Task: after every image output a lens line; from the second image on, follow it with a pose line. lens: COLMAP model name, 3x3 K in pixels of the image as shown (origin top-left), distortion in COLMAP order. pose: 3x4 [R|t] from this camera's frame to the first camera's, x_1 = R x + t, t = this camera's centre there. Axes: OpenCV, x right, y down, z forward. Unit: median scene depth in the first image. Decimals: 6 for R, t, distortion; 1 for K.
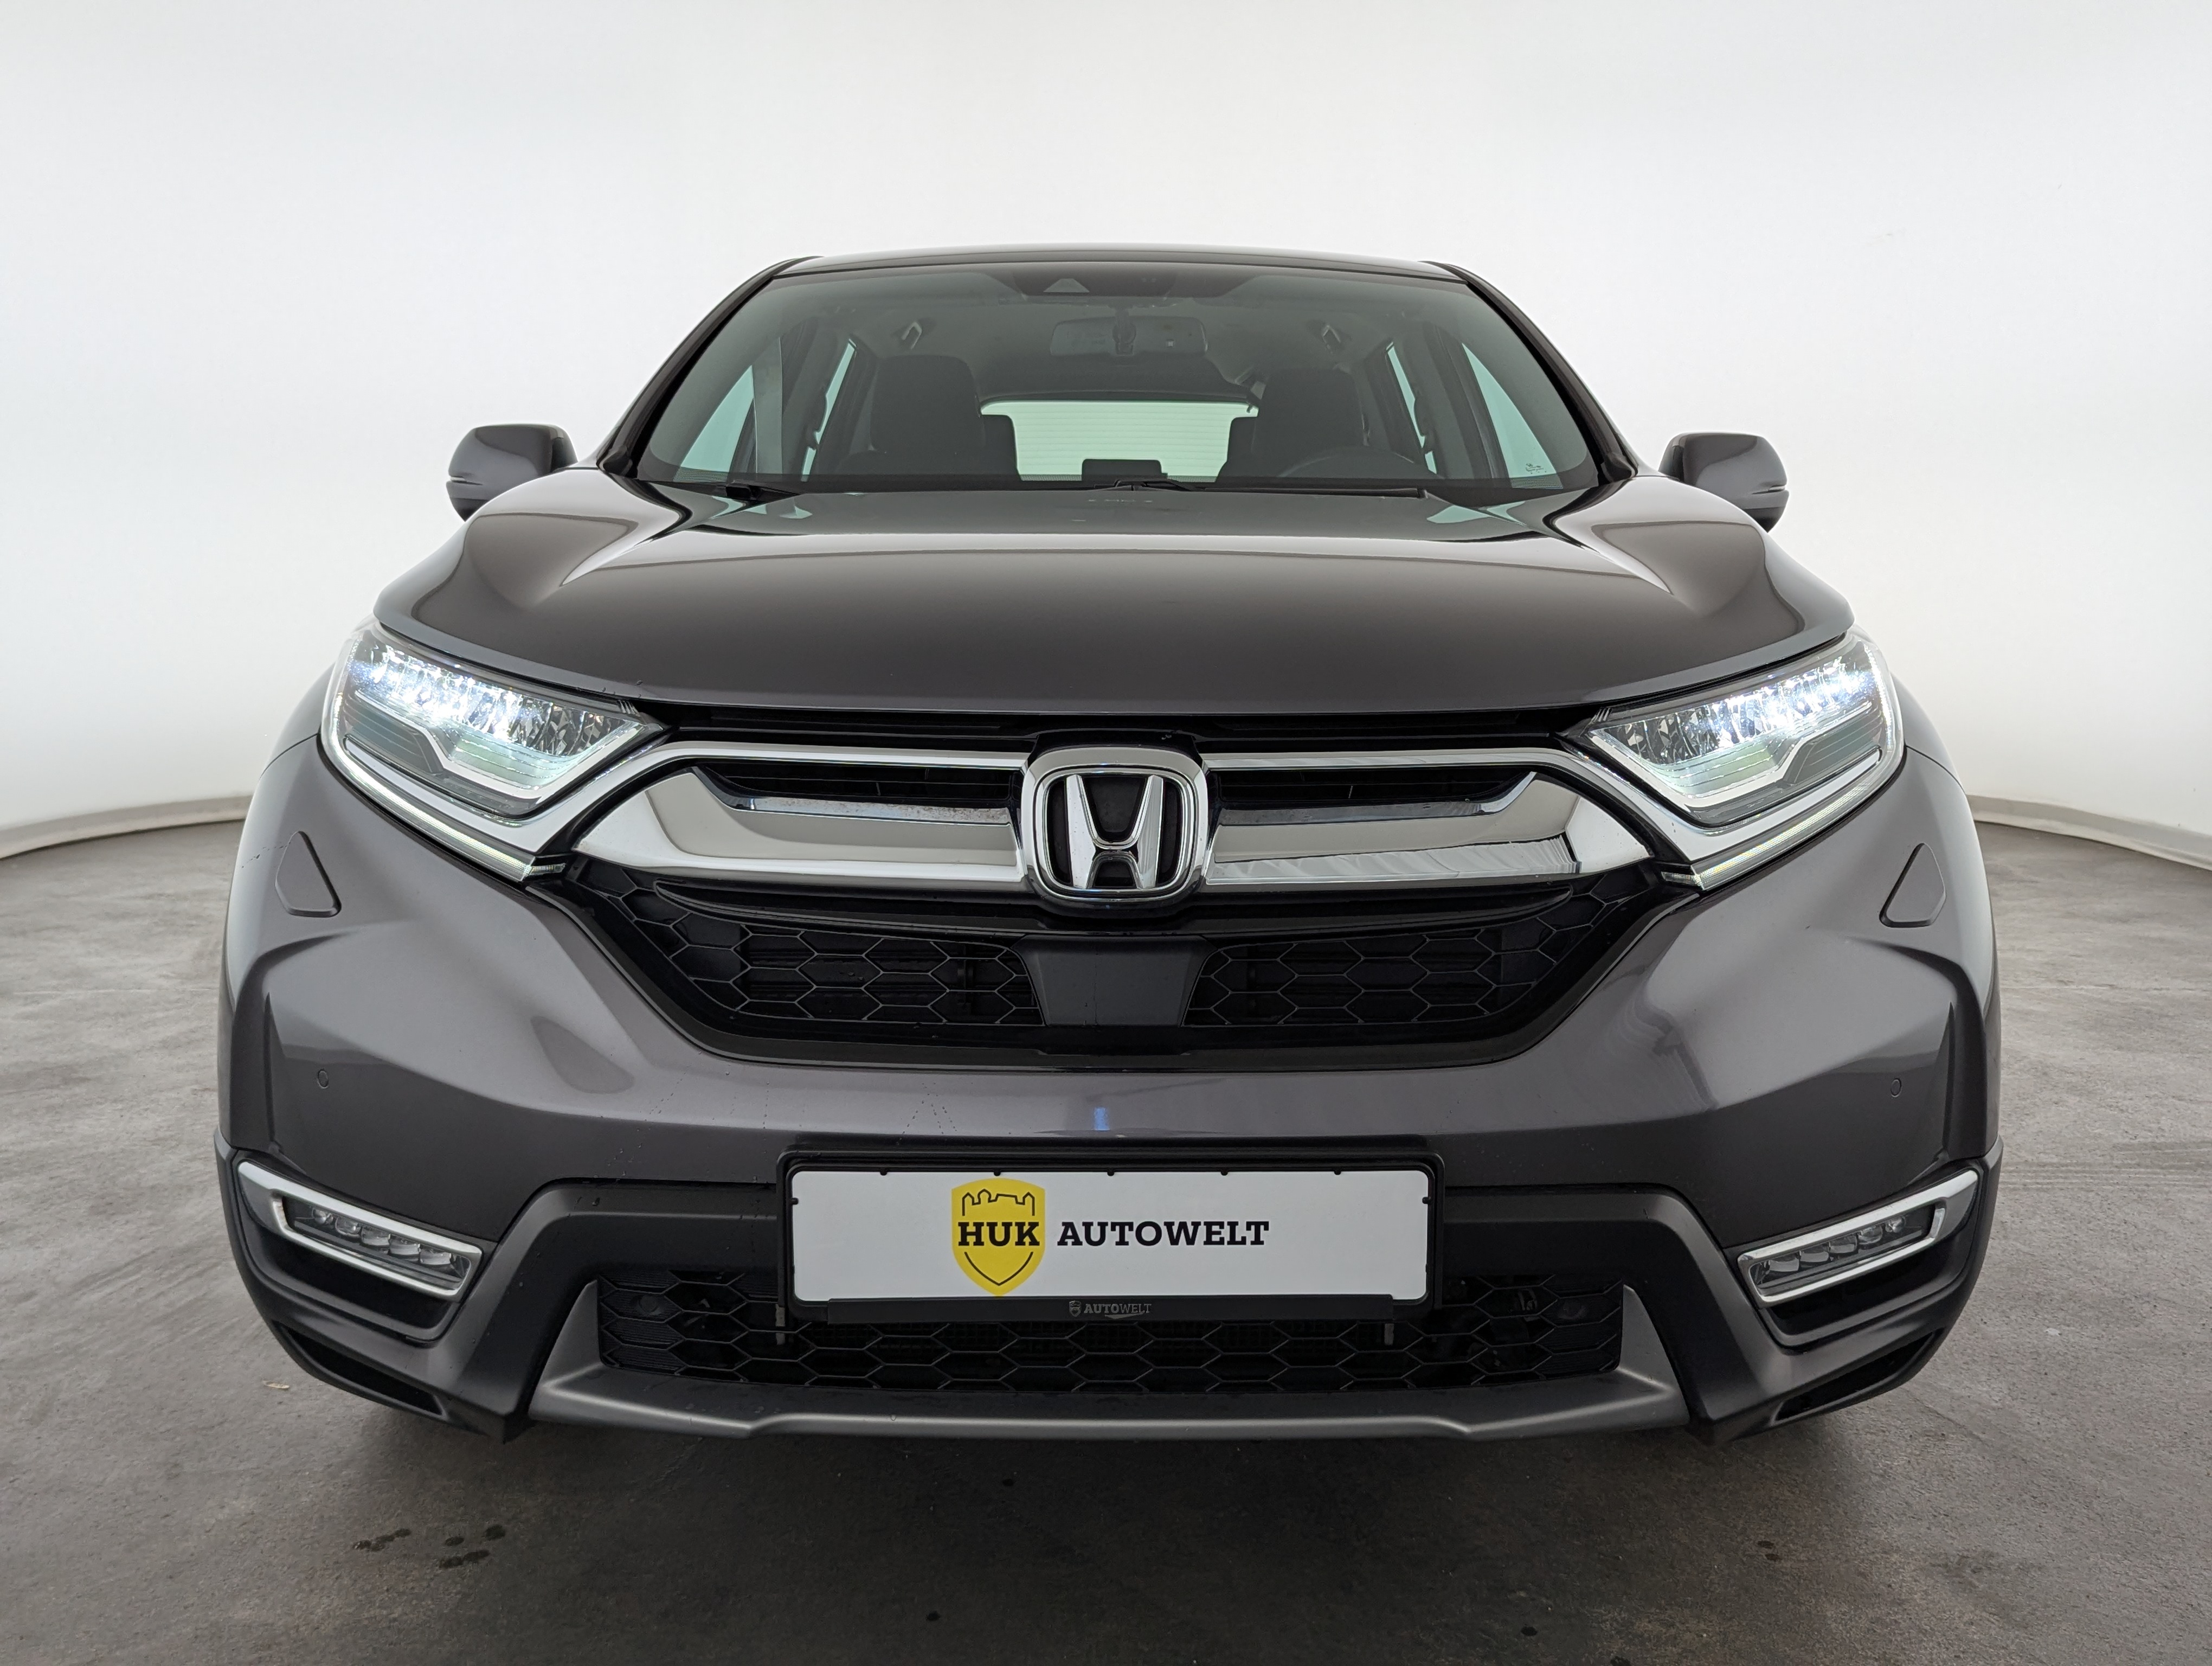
lens RADIAL K [[1994.3, 0, 1098.7], [0, 1994.3, 846.3], [0, 0, 1]] dist [0.039239, -0.031548]
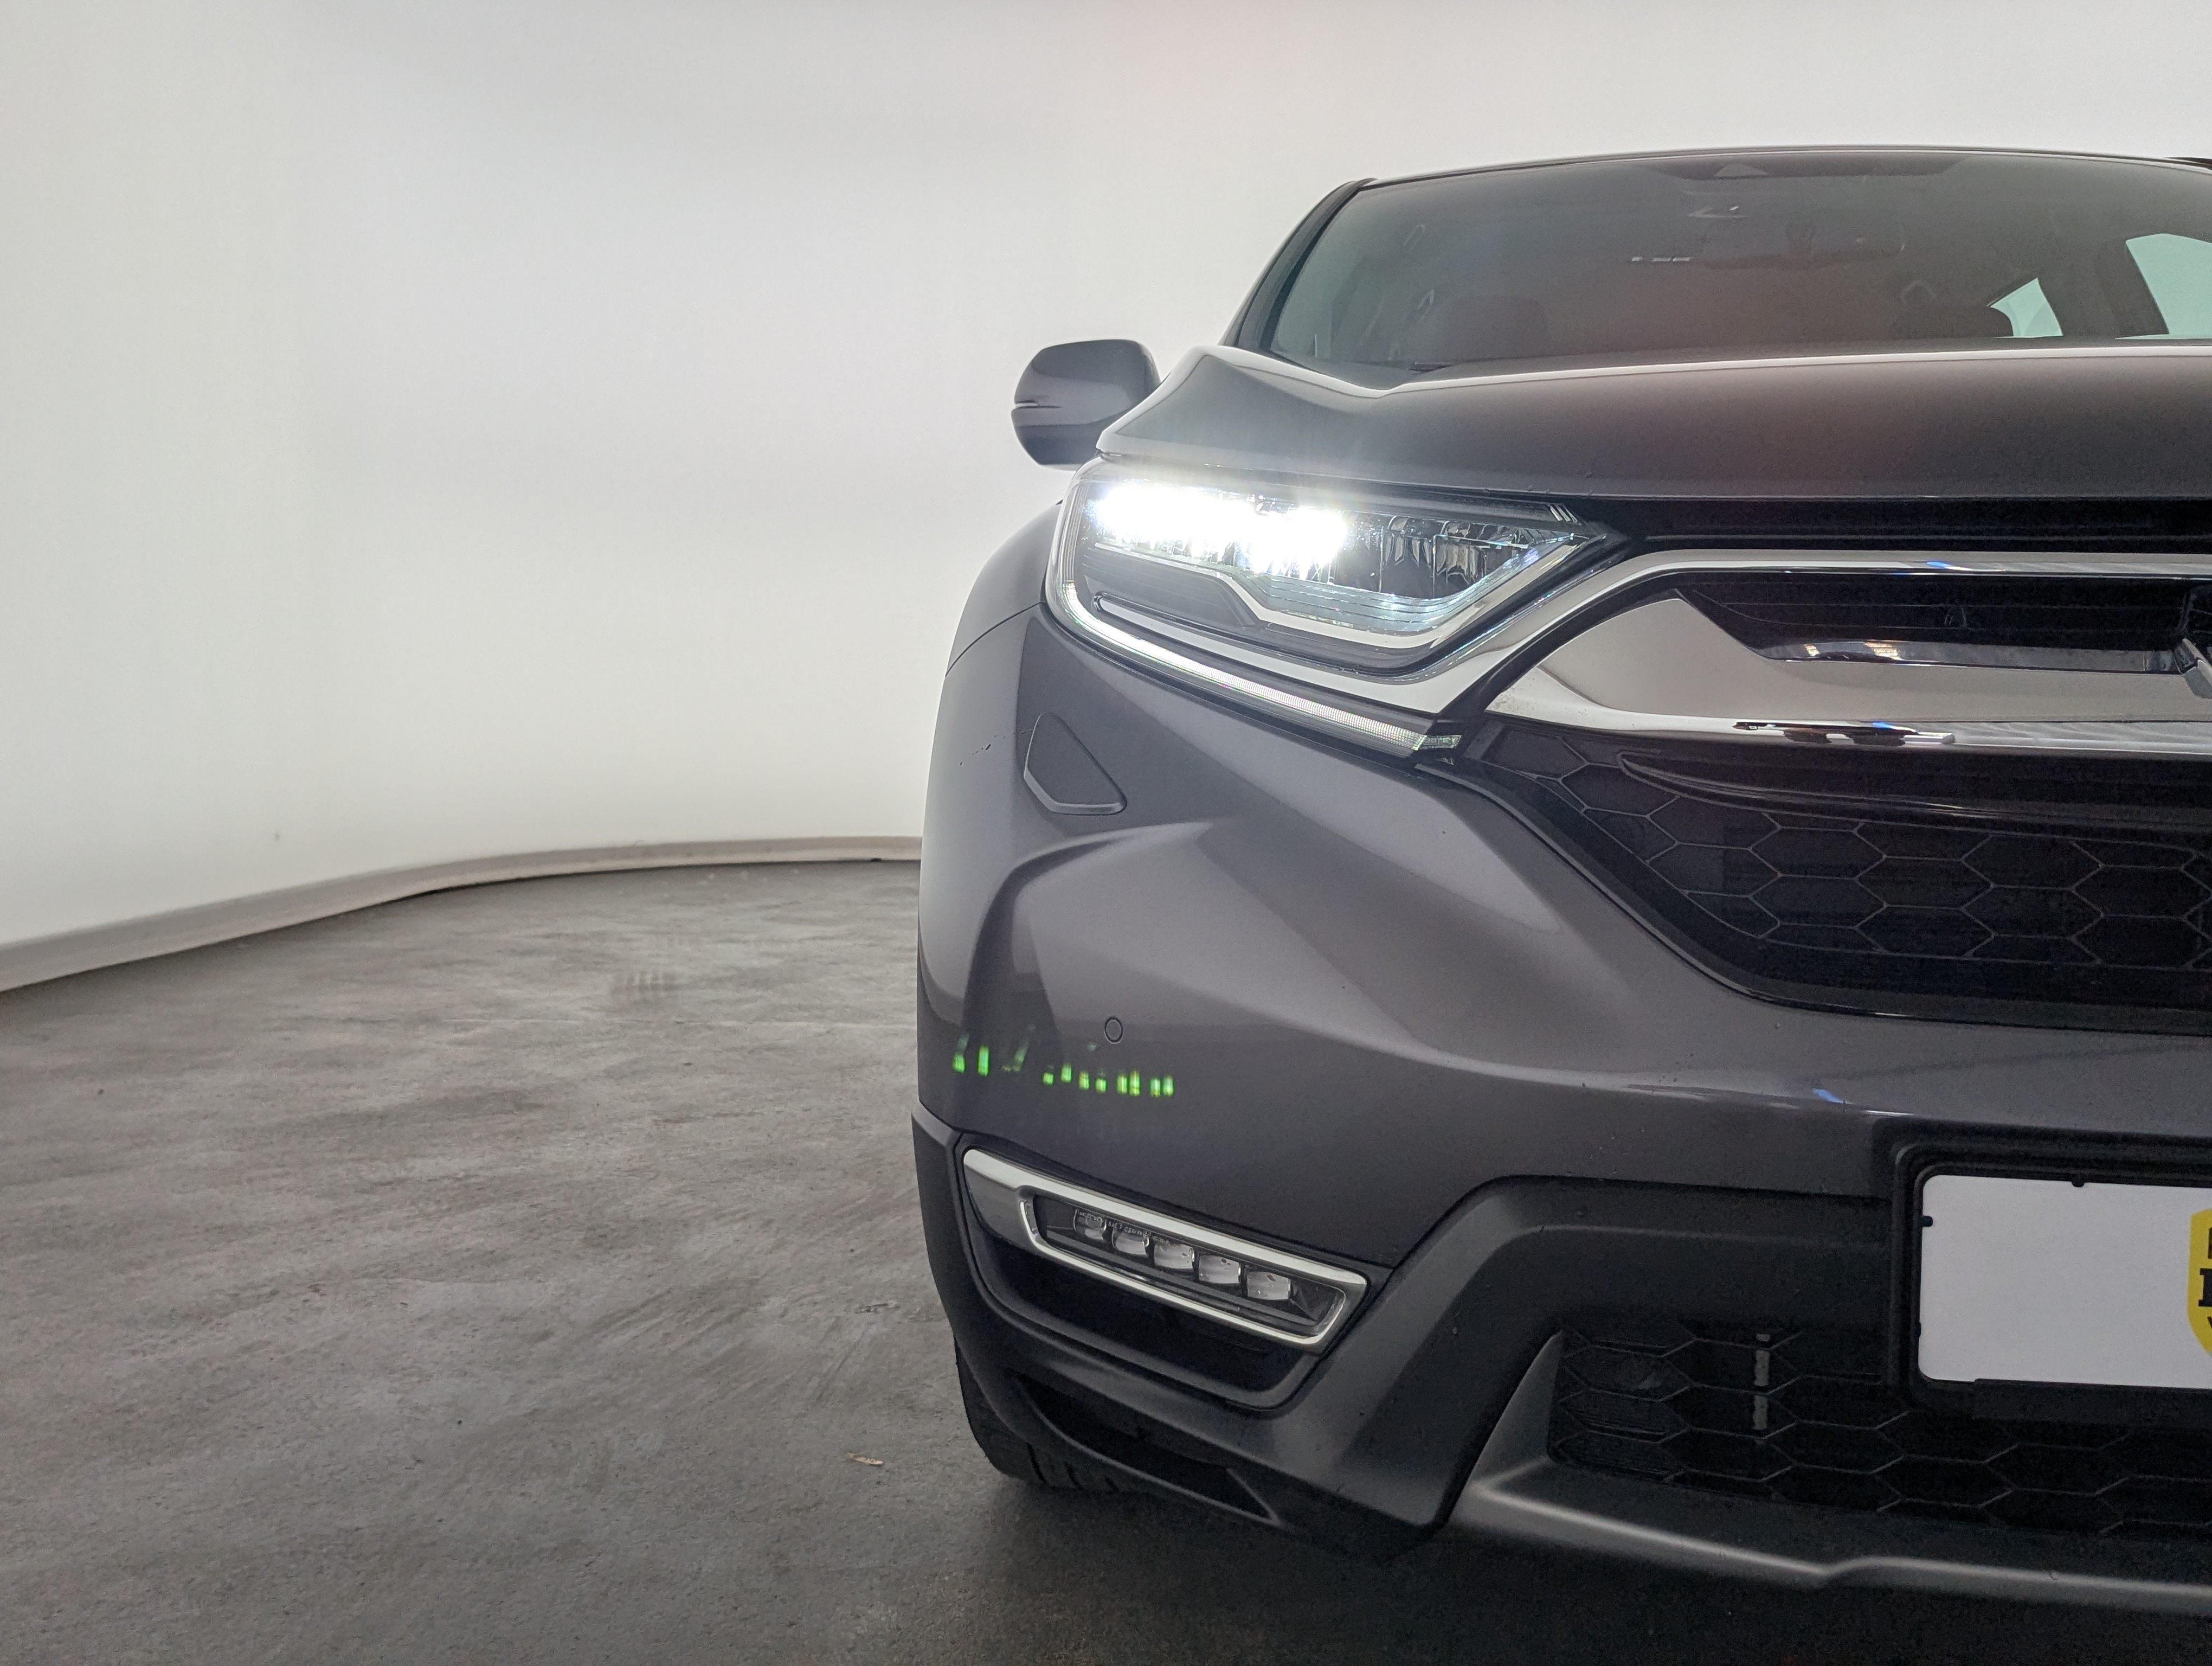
lens RADIAL K [[1994.3, 0, 1087.4], [0, 1994.3, 819.4], [0, 0, 1]] dist [0.039239, -0.031548]
pose [[0.990530, 0.013464, -0.136638, -0.310870], [-0.022348, 0.997719, -0.063698, 0.089016], [0.135469, 0.066148, 0.988571, 0.293142]]
